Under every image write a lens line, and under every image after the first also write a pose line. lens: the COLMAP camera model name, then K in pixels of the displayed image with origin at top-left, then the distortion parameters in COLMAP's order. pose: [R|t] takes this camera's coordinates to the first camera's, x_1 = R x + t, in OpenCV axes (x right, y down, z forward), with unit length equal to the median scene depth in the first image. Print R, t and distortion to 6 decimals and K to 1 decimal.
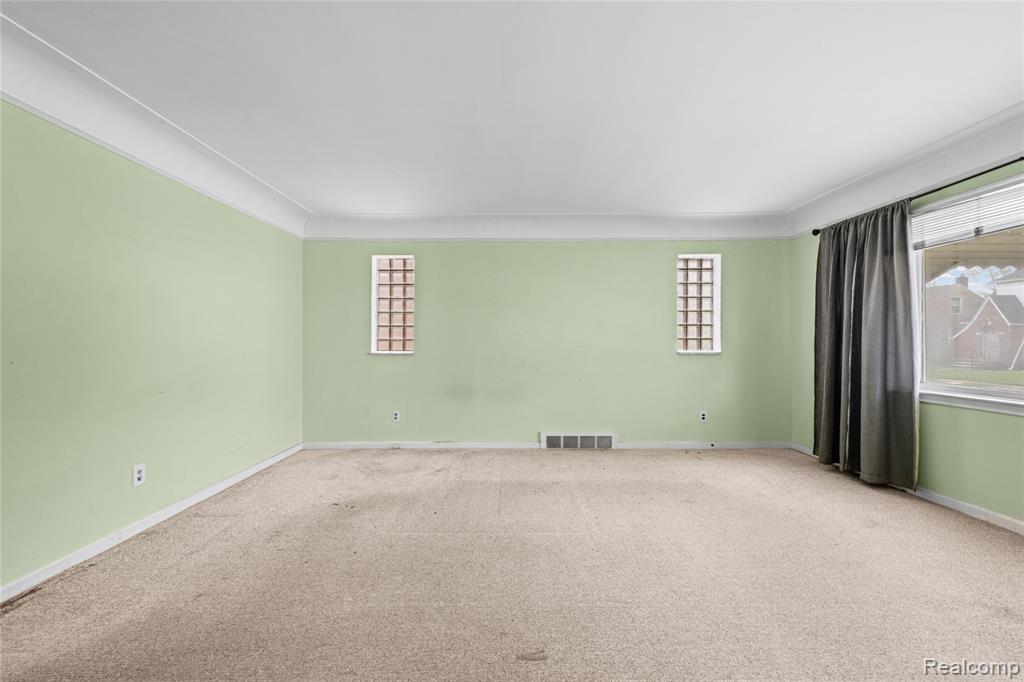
lens RADIAL K [[405.3, 0, 505.6], [0, 405.3, 342.5], [0, 0, 1]] dist [0.010822, -0.001496]
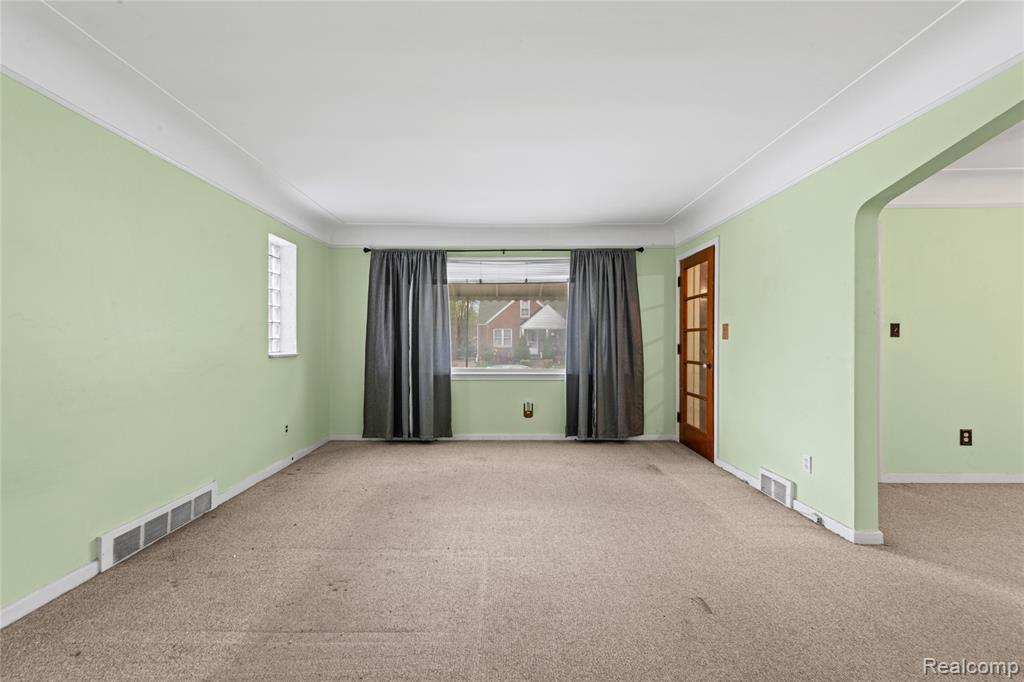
lens RADIAL K [[405.3, 0, 504.1], [0, 405.3, 348.6], [0, 0, 1]] dist [0.010822, -0.001496]
pose [[-0.008080, -0.013724, 0.999873, -0.447778], [0.002182, 0.999903, 0.013743, 0.000921], [-0.999965, 0.002293, -0.008049, 0.637453]]
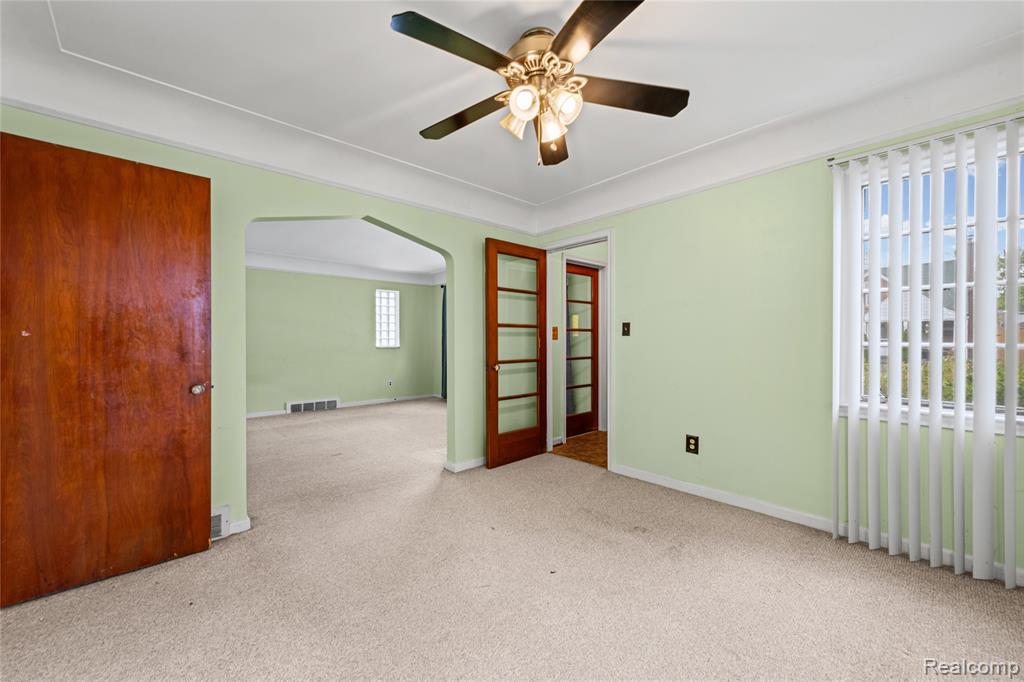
lens RADIAL K [[405.3, 0, 512.0], [0, 405.3, 344.7], [0, 0, 1]] dist [0.010822, -0.001496]
pose [[0.726510, -0.006972, 0.687121, -0.384874], [0.001706, 0.999964, 0.008342, 0.001907], [-0.687154, -0.004889, 0.726495, -0.727601]]
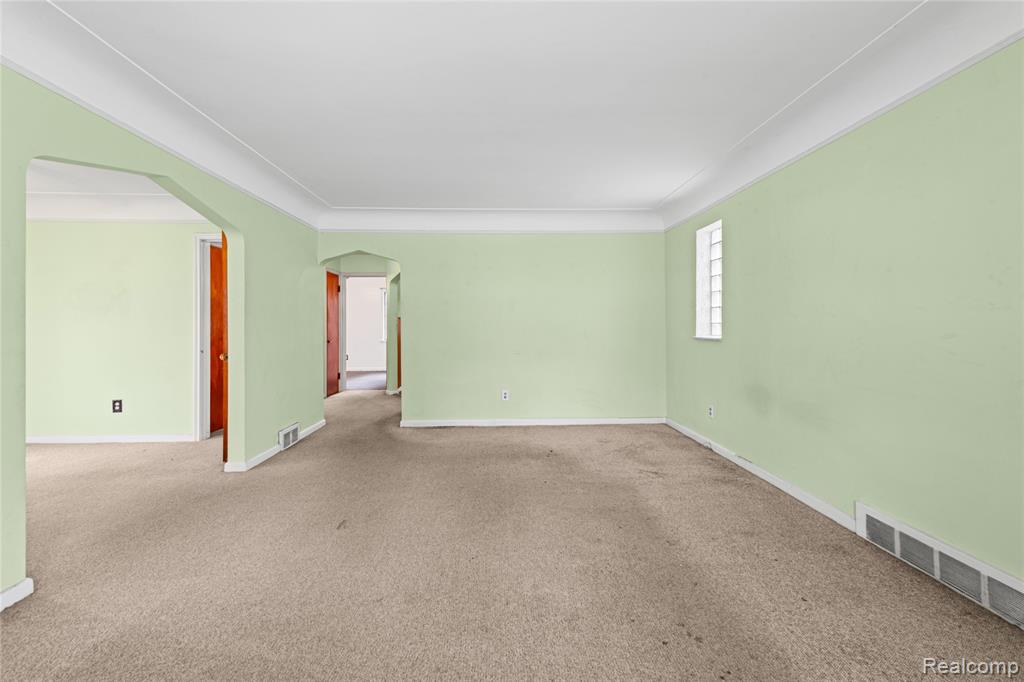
lens RADIAL K [[405.3, 0, 512.6], [0, 405.3, 322.6], [0, 0, 1]] dist [0.010822, -0.001496]
pose [[0.056004, -0.007215, -0.998404, 0.679987], [0.000982, 0.999974, -0.007171, -0.001516], [0.998430, -0.000579, 0.056010, 0.631997]]
